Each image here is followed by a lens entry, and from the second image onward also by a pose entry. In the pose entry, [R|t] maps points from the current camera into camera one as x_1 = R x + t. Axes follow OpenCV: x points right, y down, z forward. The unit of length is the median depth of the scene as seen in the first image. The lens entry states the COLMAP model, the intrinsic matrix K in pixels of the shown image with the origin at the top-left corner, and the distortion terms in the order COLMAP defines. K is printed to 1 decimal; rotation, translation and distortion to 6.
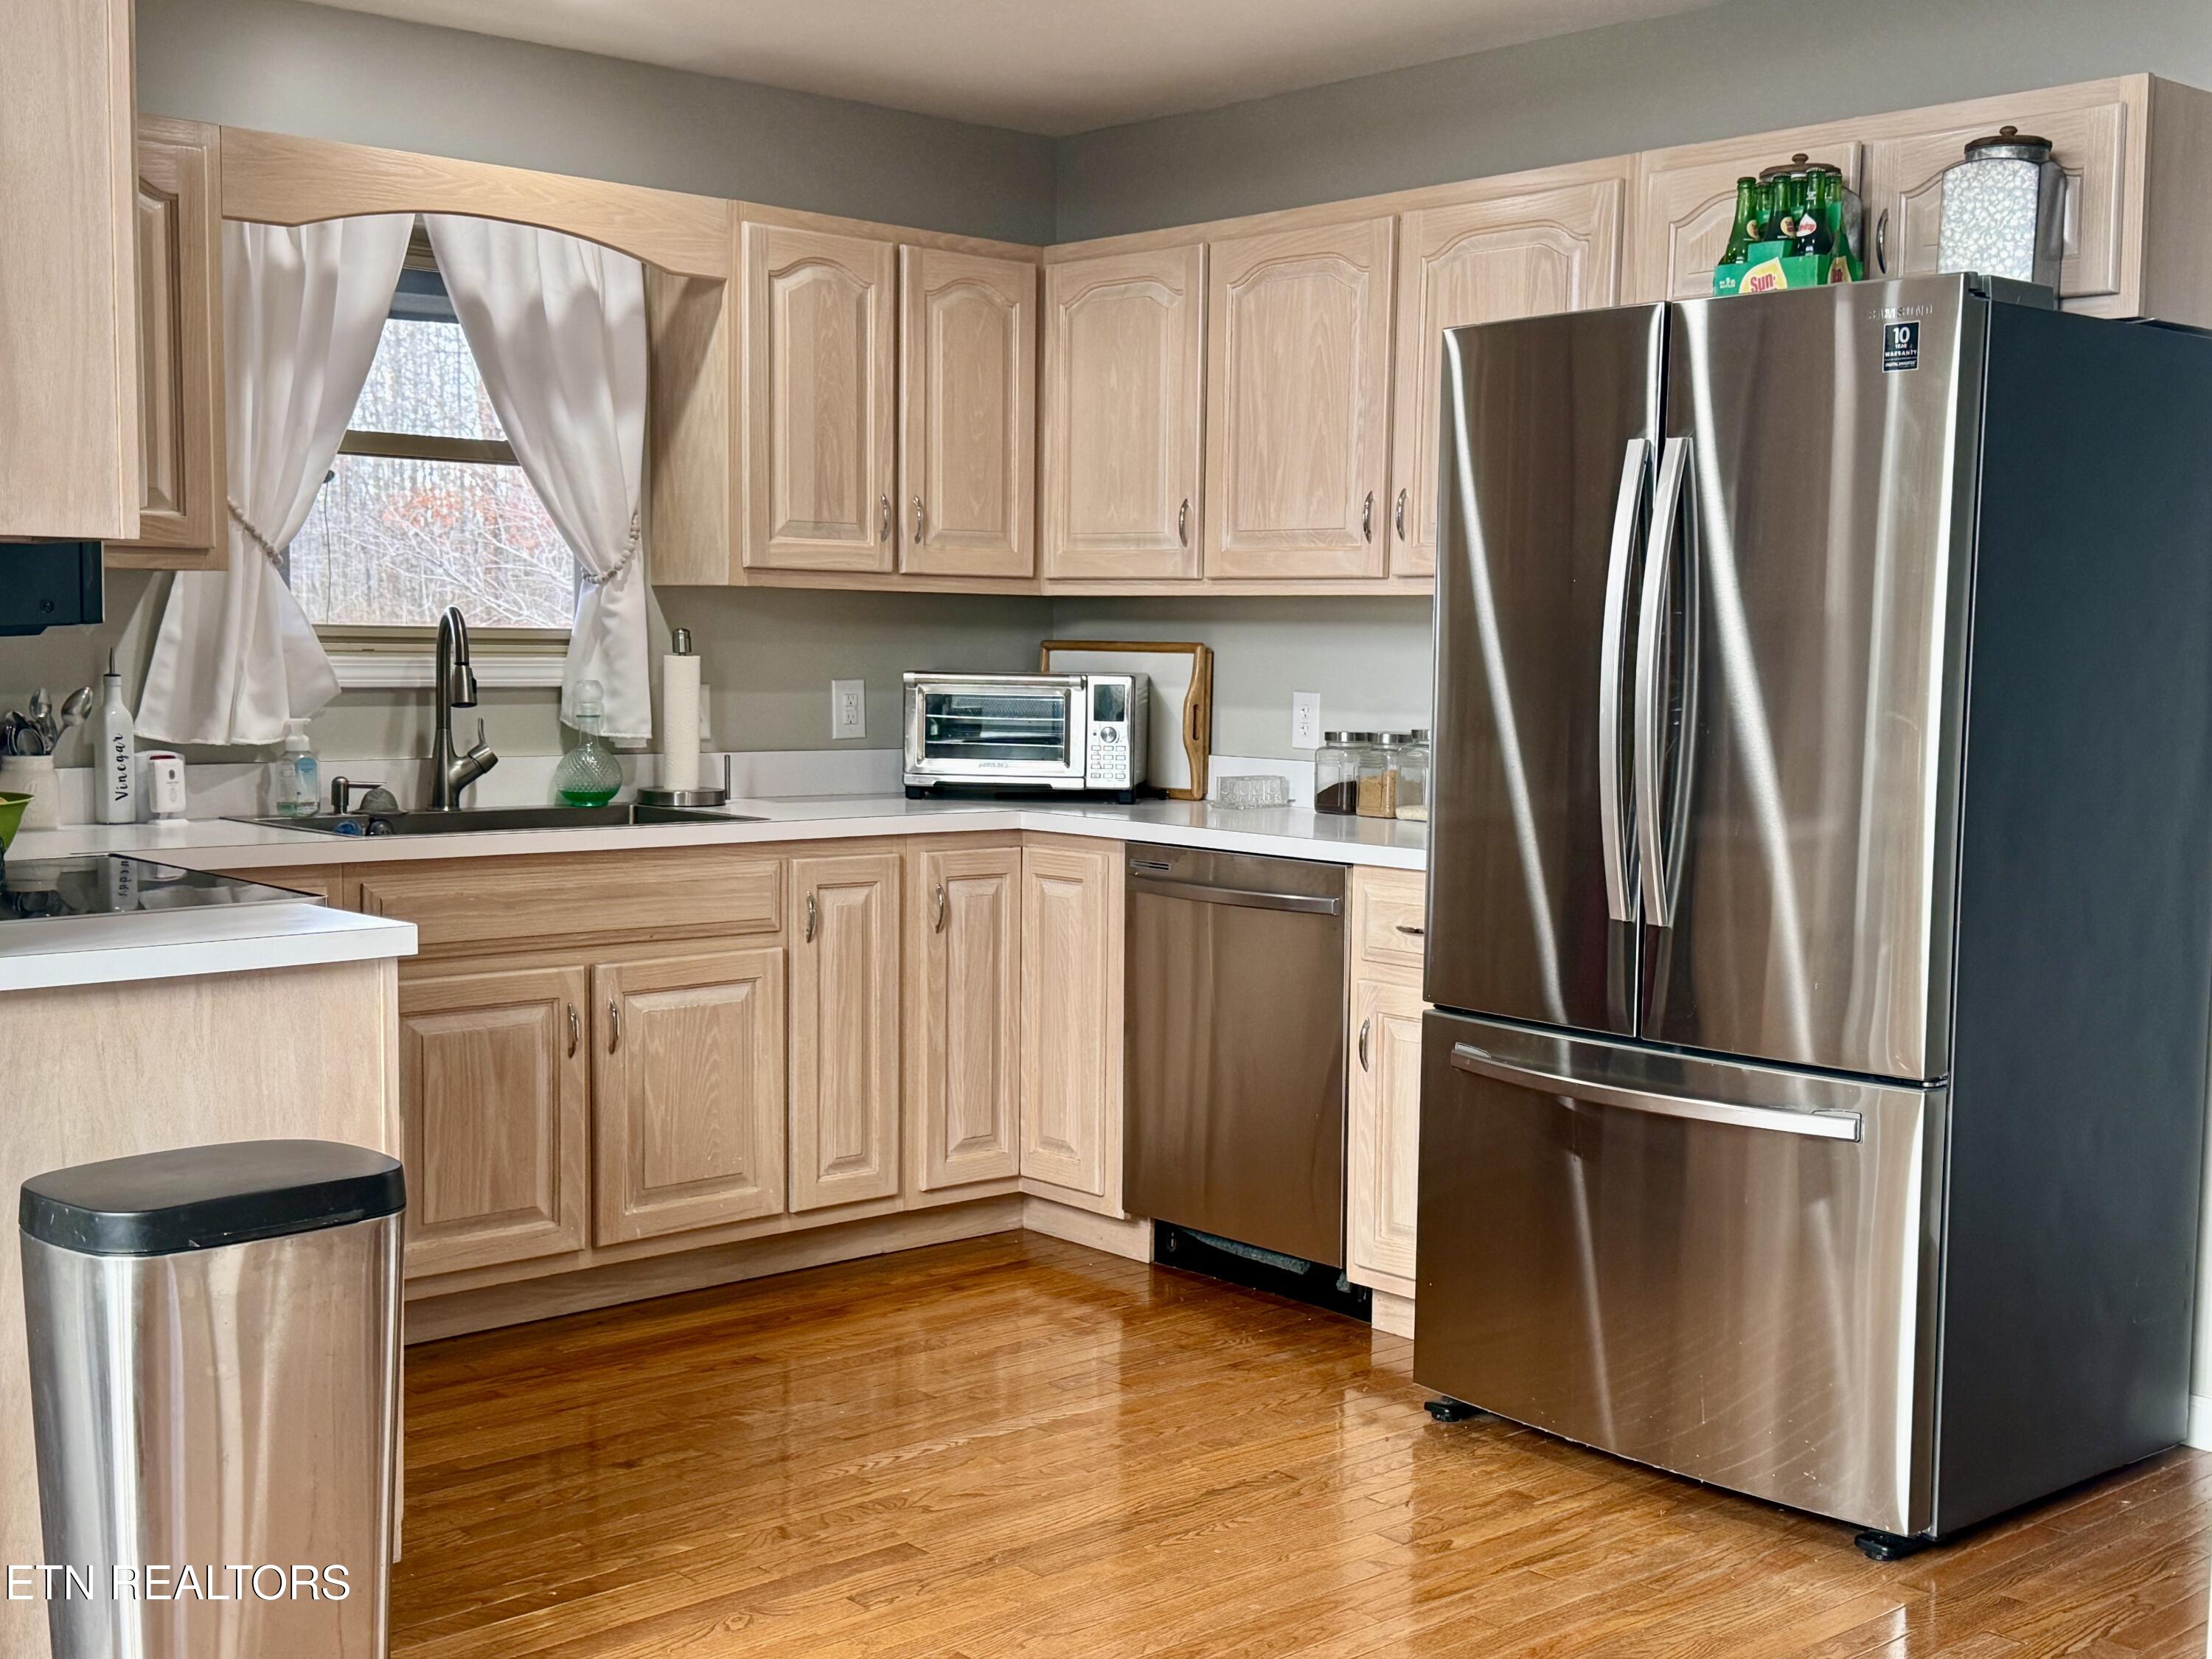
lens RADIAL K [[2715.8, 0, 1106.0], [0, 2715.8, 829.5], [0, 0, 1]] dist [0.061120, -0.066622]
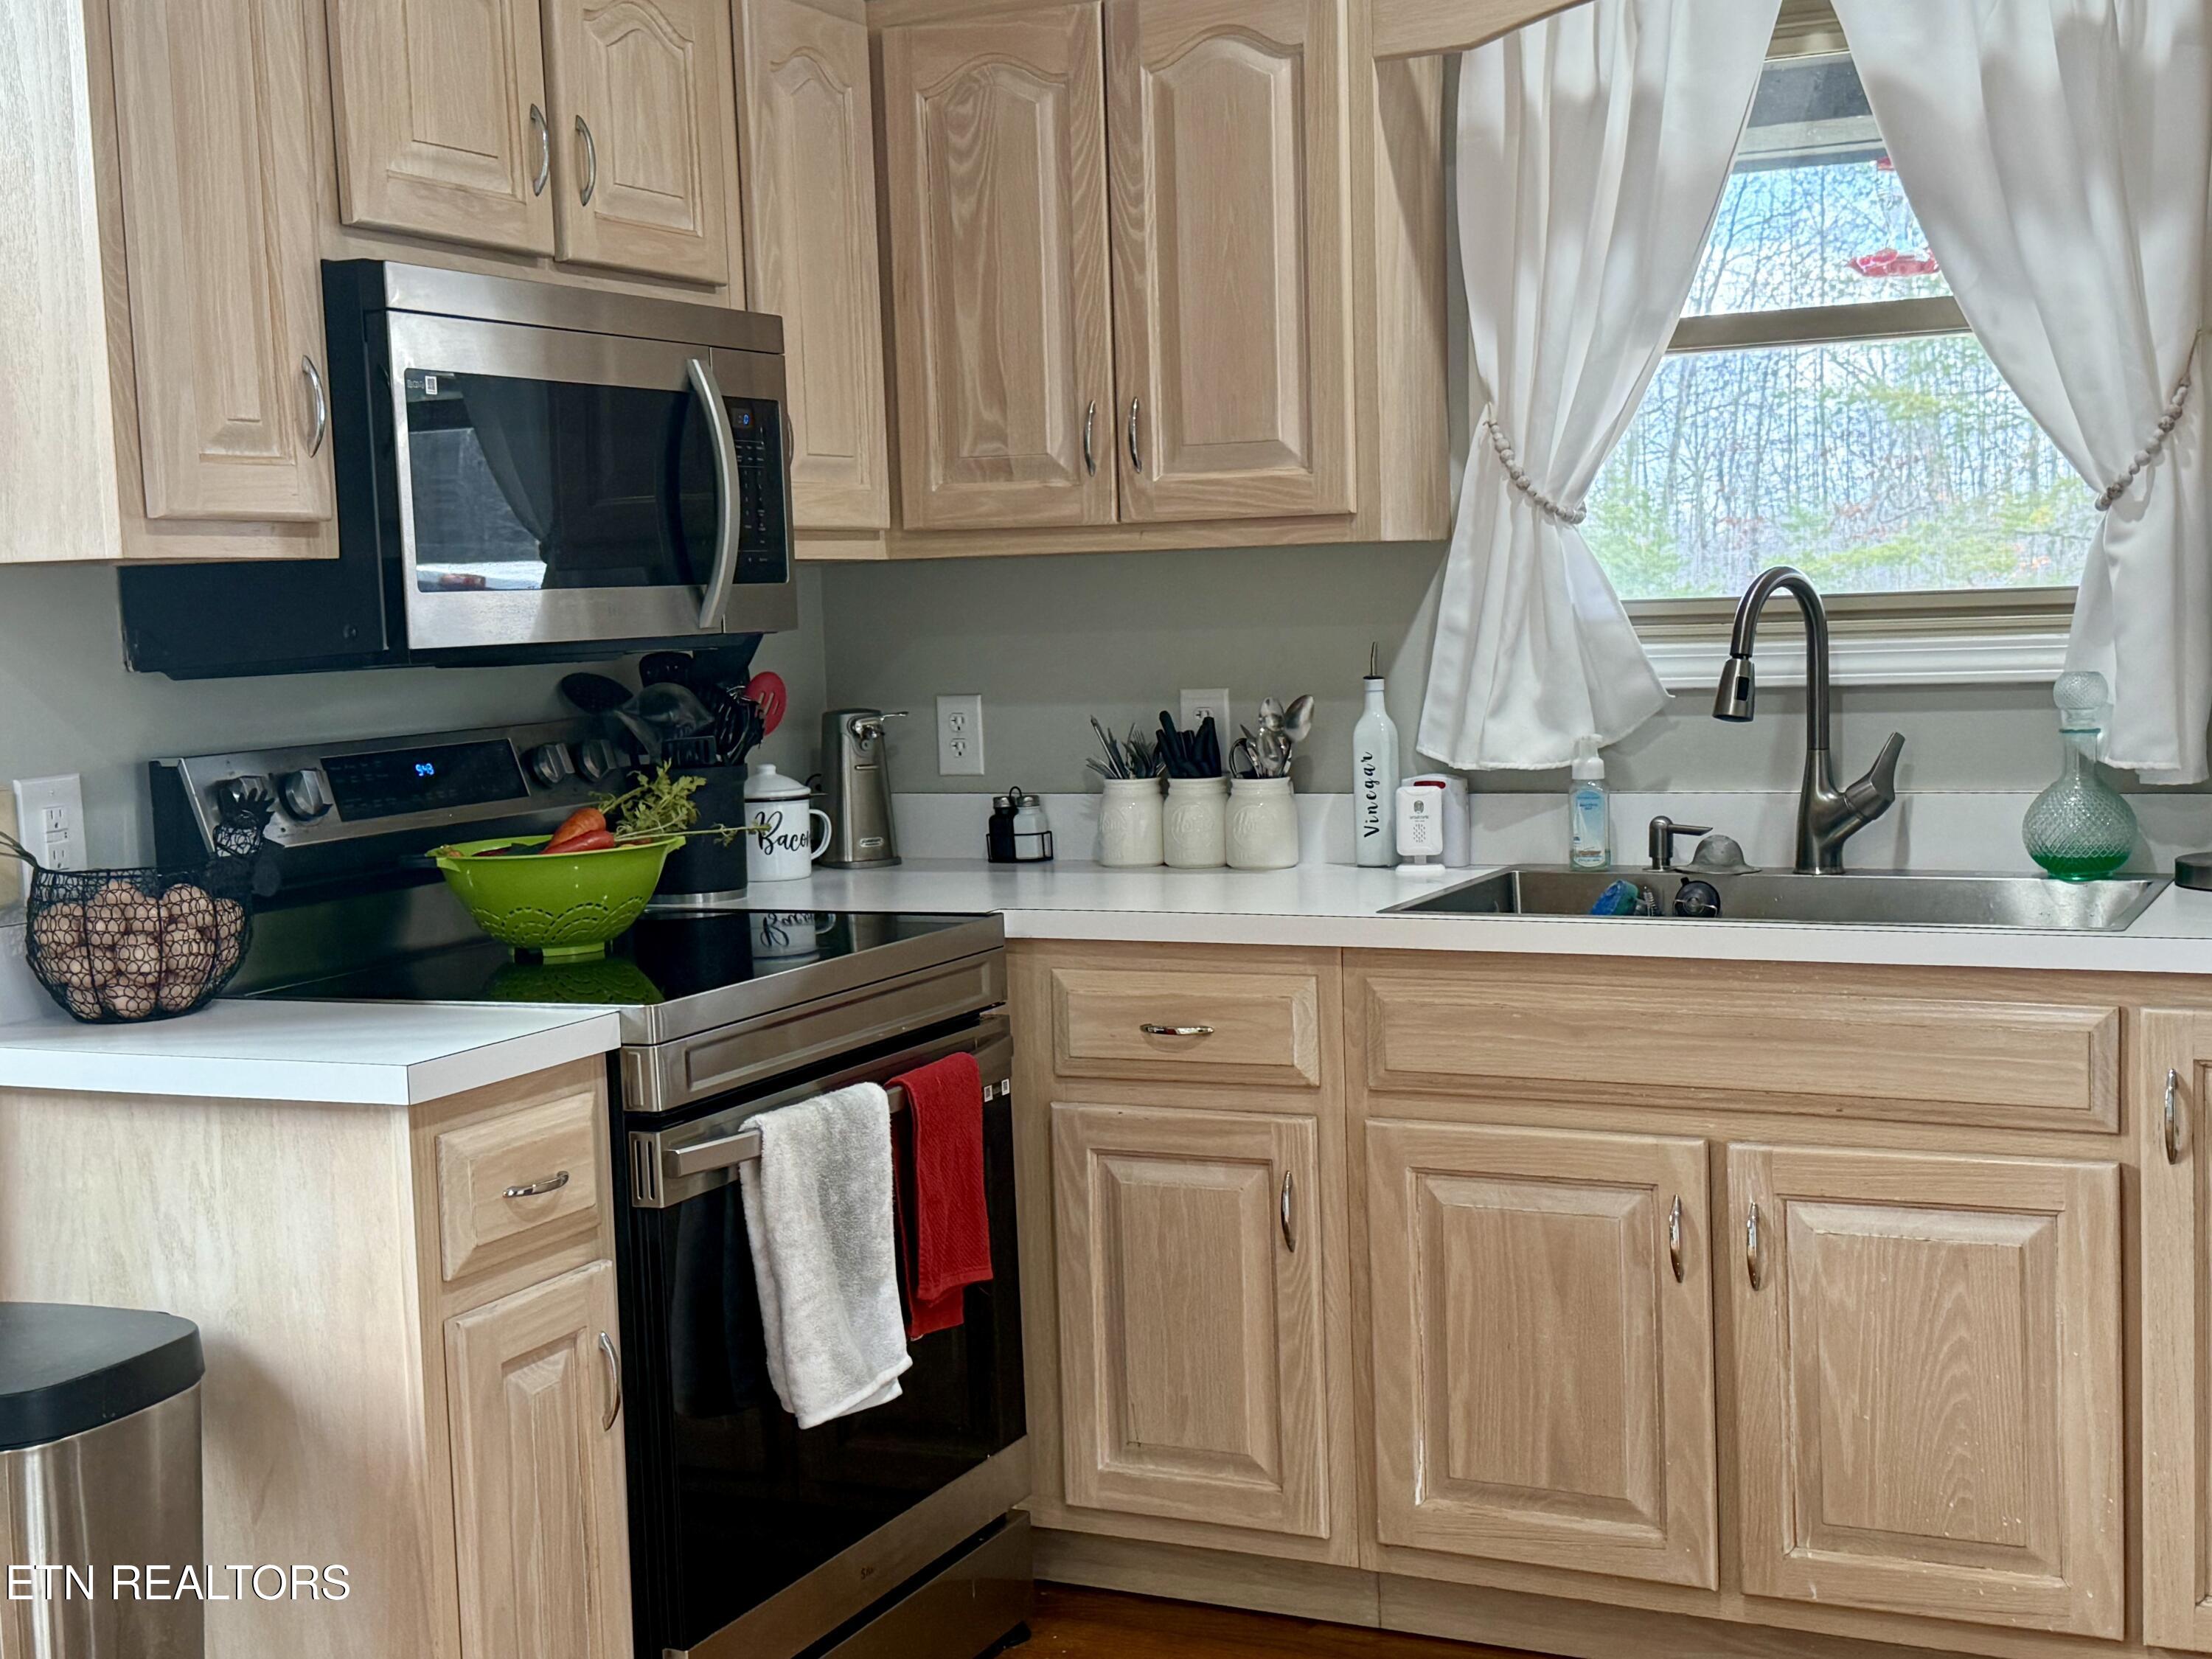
lens RADIAL K [[2715.8, 0, 1106.0], [0, 2715.8, 829.5], [0, 0, 1]] dist [0.061120, -0.066622]
pose [[0.344525, 0.053864, -0.937231, 0.338586], [-0.026601, 0.998512, 0.047608, -0.046853], [0.938400, 0.008529, 0.345445, 0.641245]]
